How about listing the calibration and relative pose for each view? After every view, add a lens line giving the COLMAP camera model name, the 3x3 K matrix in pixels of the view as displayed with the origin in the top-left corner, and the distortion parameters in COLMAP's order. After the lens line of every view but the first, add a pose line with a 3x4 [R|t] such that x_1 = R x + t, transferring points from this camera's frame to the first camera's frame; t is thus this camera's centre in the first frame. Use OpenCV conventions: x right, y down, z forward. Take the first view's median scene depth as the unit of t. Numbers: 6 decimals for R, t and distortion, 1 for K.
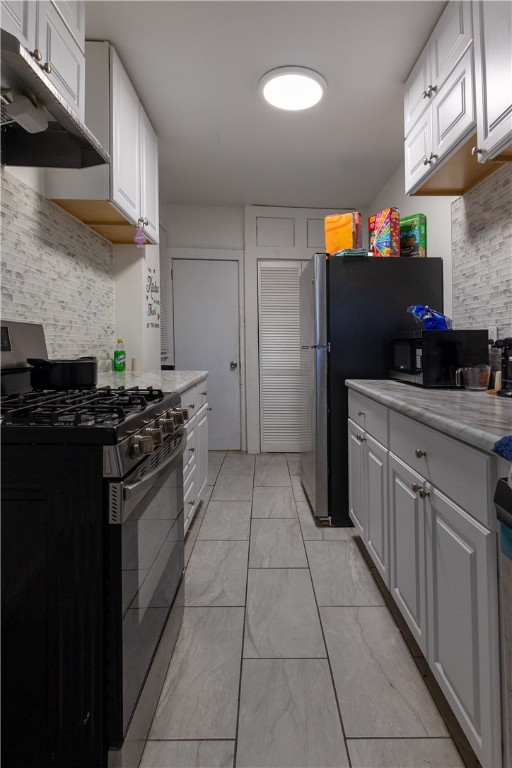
lens RADIAL K [[358.0, 0, 255.3], [0, 358.0, 375.8], [0, 0, 1]] dist [0.009886, -0.000365]
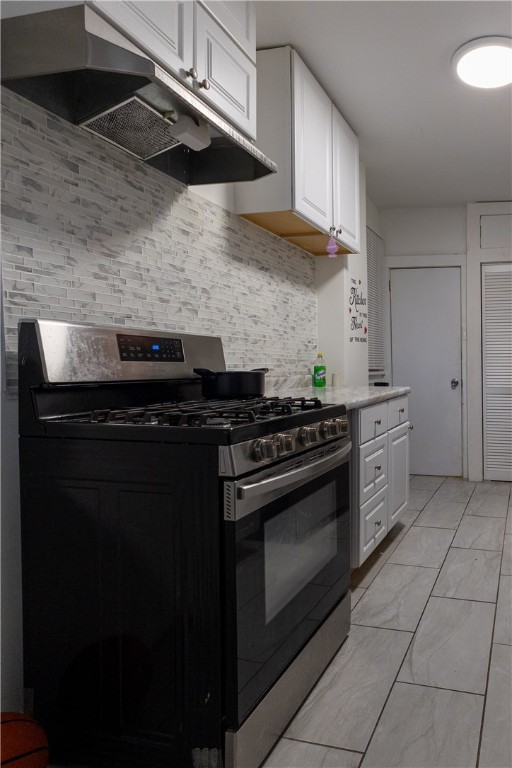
lens RADIAL K [[357.5, 0, 256.0], [0, 357.5, 384.0], [0, 0, 1]] dist [0.009014, 0.000147]
pose [[0.979569, 0.013068, -0.200682, -0.312136], [-0.008005, 0.999629, 0.026019, -0.039219], [0.200948, -0.023881, 0.979311, 0.007810]]
